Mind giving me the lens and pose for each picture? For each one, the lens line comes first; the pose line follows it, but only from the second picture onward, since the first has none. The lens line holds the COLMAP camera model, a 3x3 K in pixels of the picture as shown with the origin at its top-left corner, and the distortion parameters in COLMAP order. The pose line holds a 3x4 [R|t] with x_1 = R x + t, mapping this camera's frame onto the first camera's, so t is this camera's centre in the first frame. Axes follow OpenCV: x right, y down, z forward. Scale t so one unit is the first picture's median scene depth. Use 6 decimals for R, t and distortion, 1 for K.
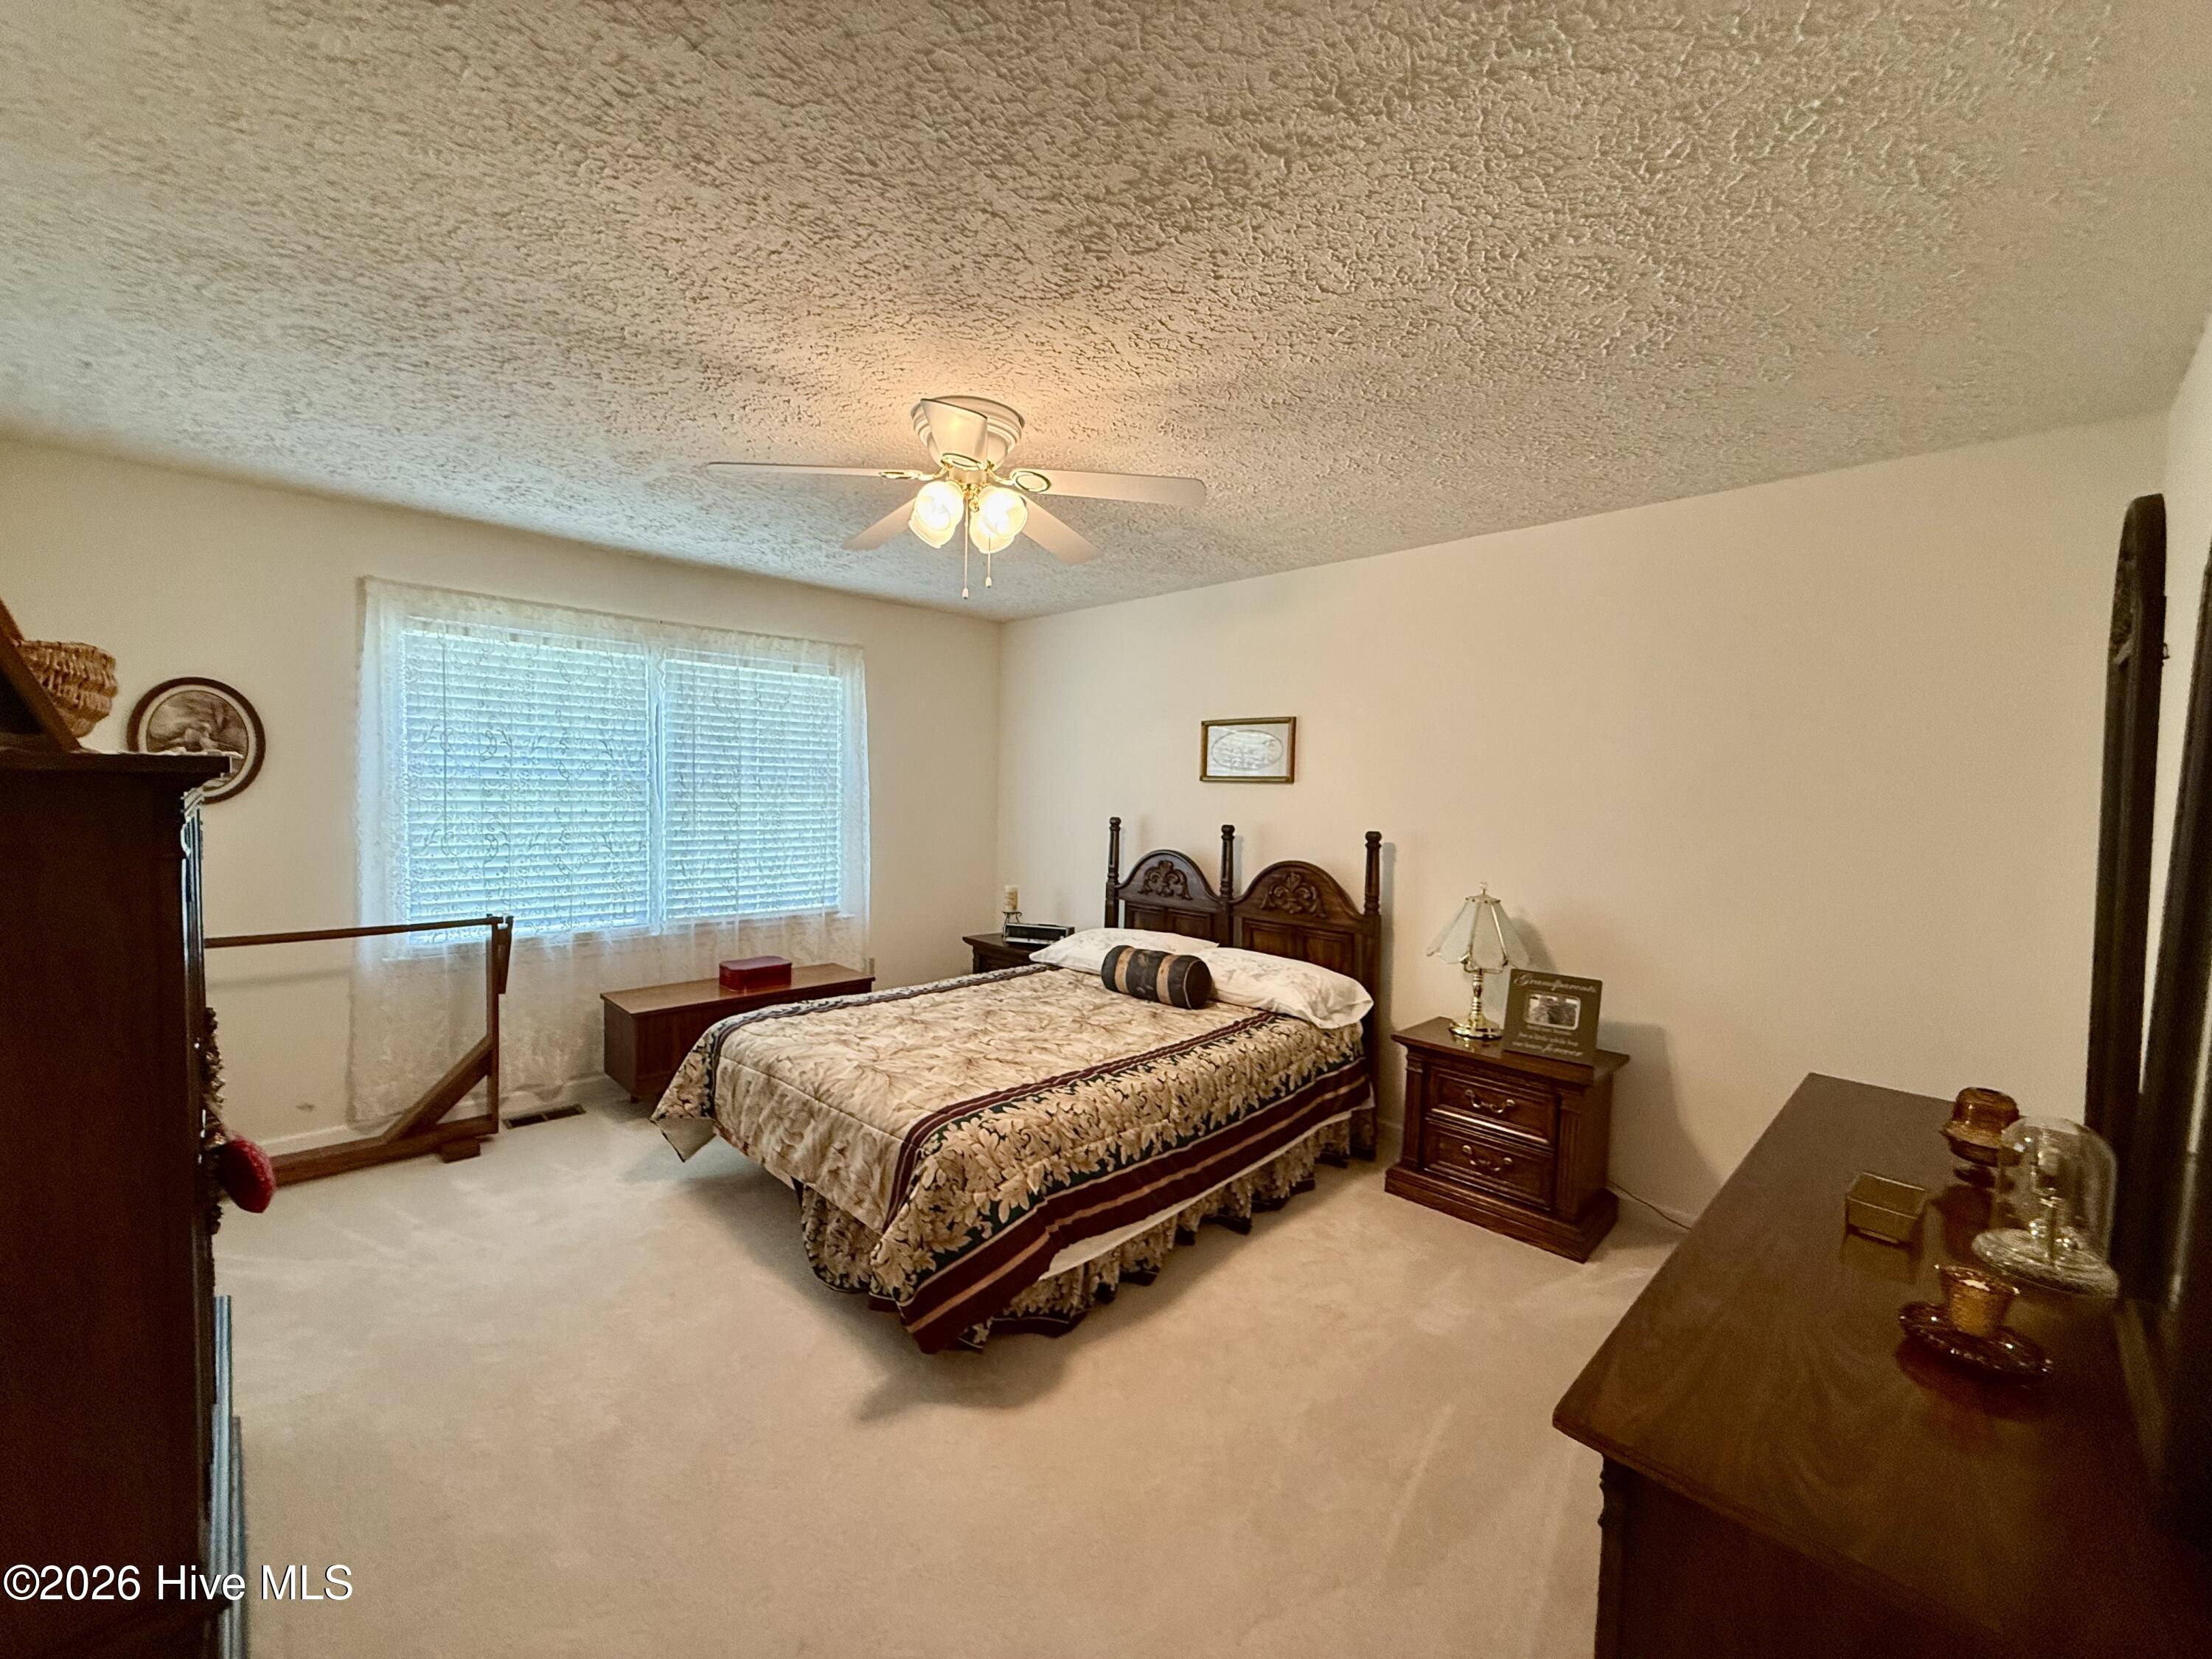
lens RADIAL K [[887.0, 0, 1103.5], [0, 887.0, 830.2], [0, 0, 1]] dist [-0.000336, 0.000960]
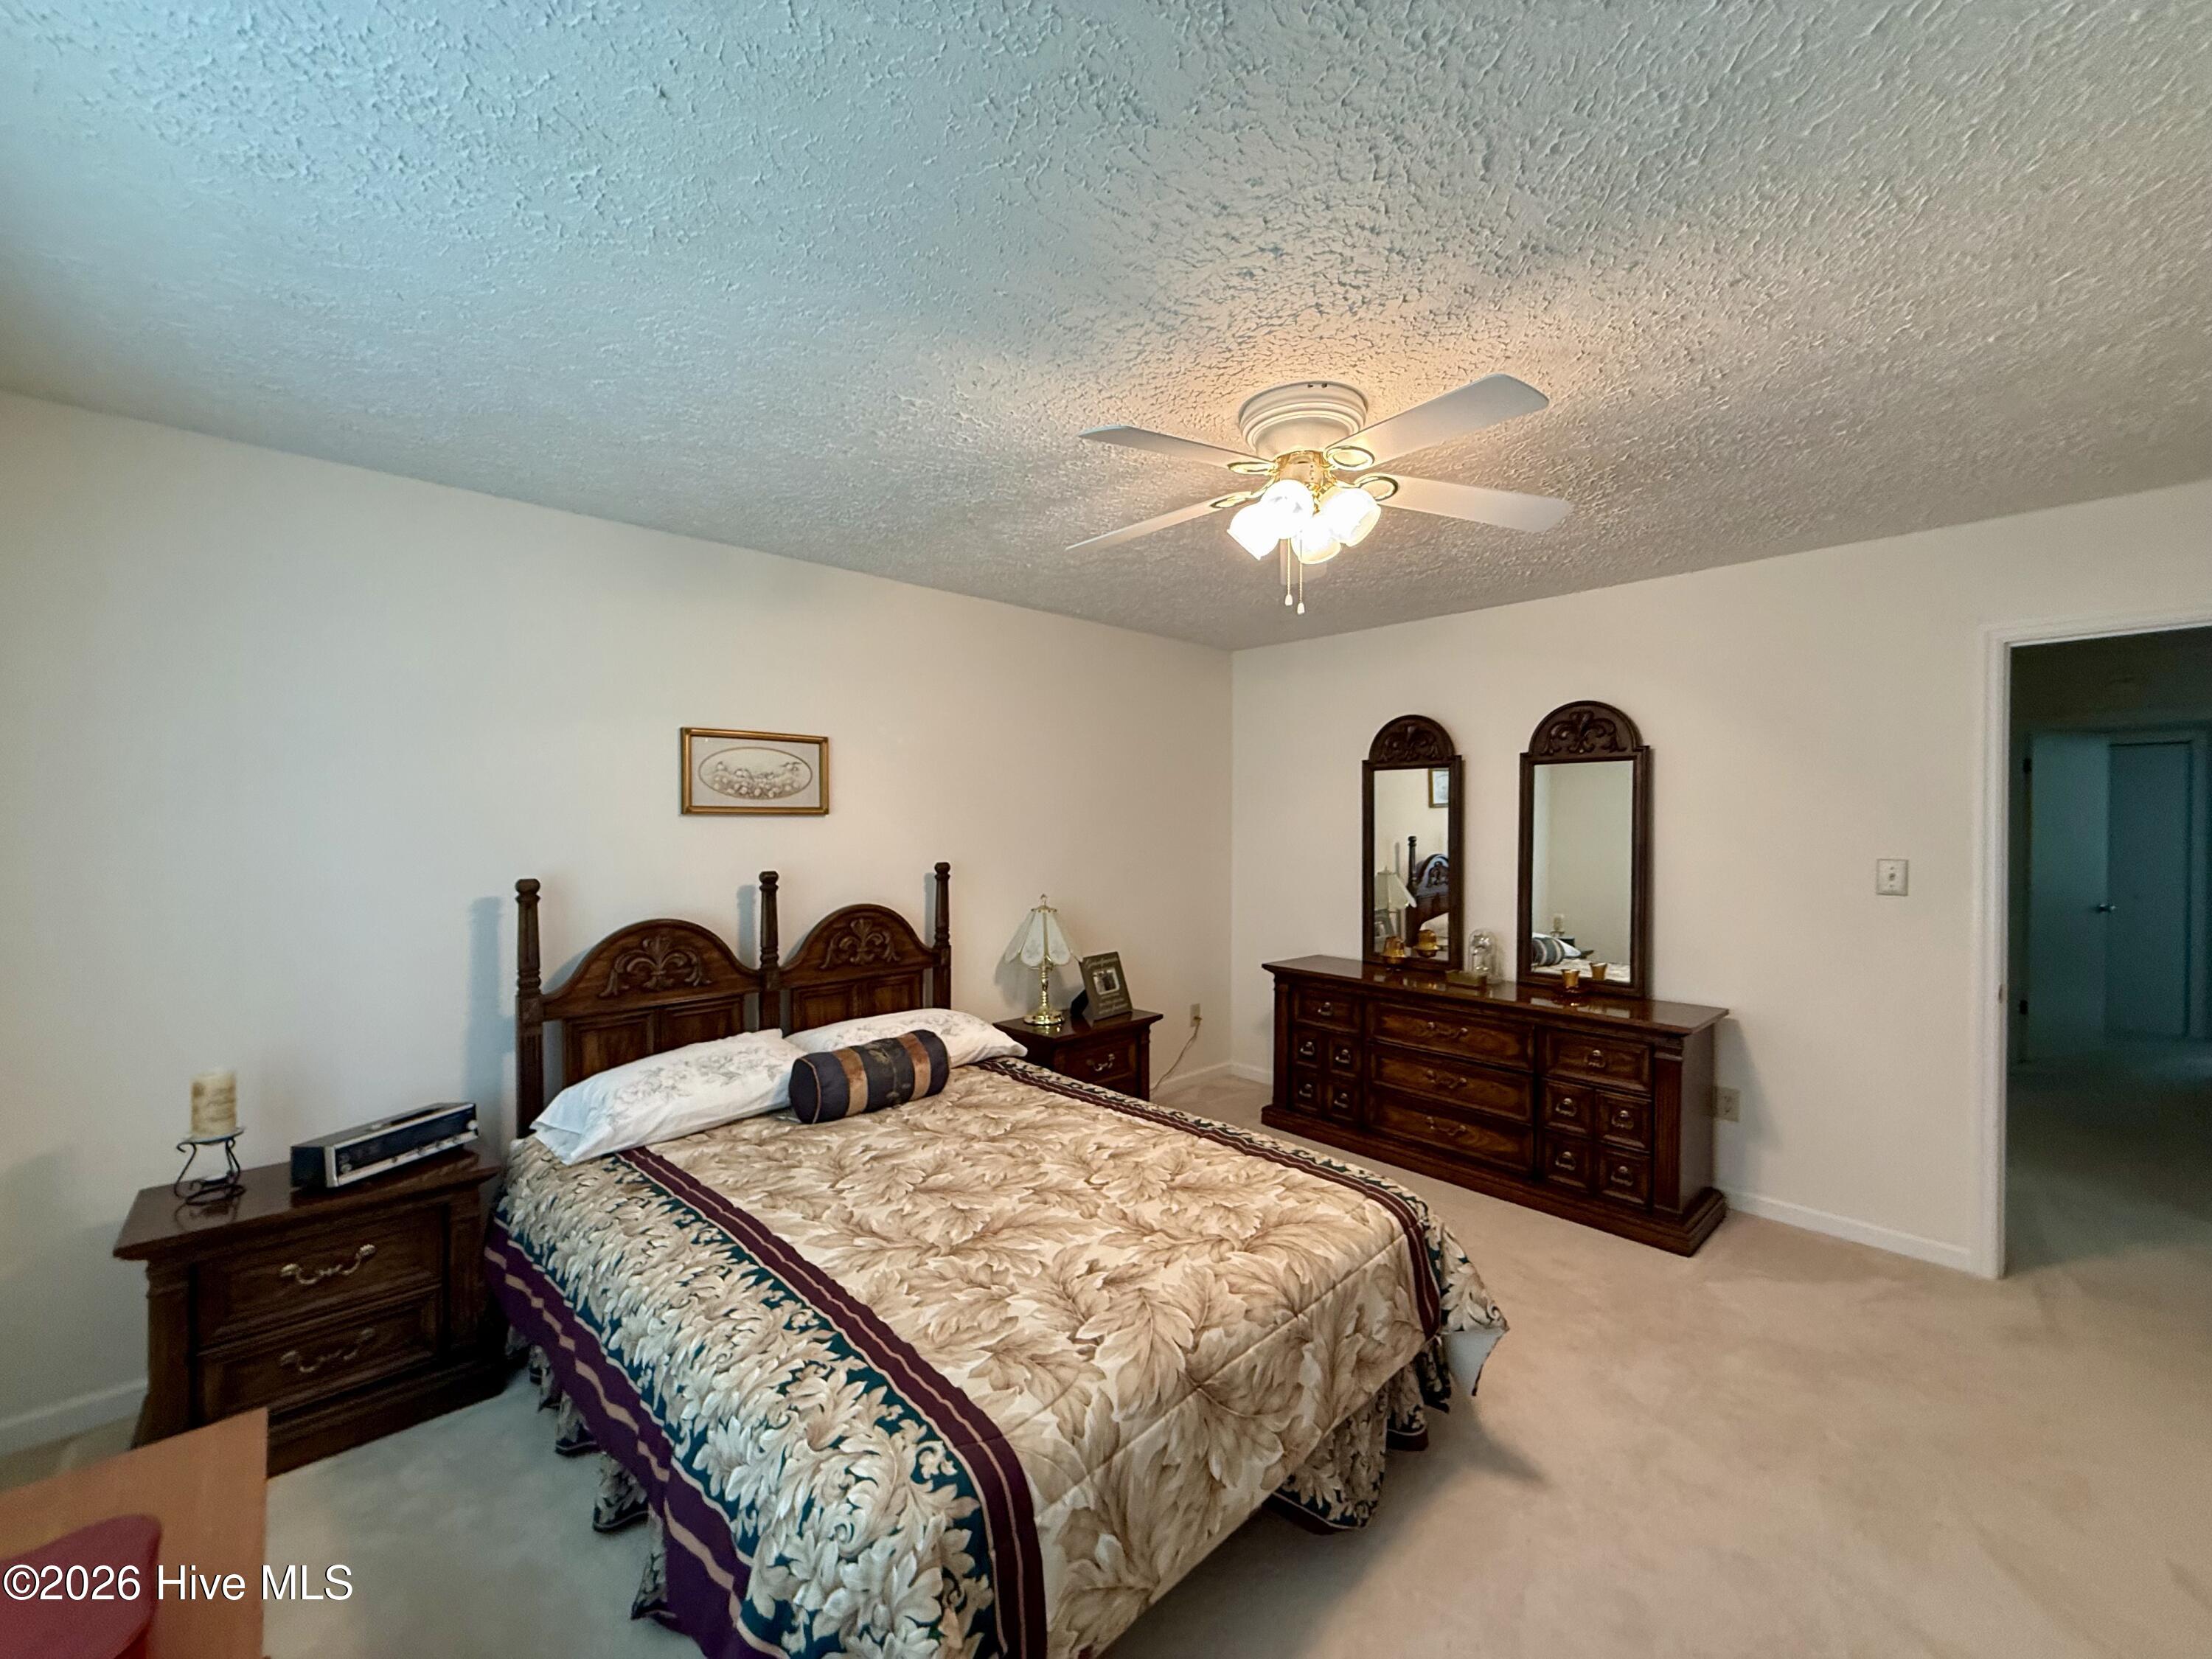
lens RADIAL K [[887.0, 0, 1104.5], [0, 887.0, 825.4], [0, 0, 1]] dist [-0.000336, 0.000960]
pose [[0.023862, -0.027458, 0.999338, -0.696328], [0.052715, 0.998267, 0.026170, -0.056938], [-0.998324, 0.052056, 0.025268, 0.796498]]
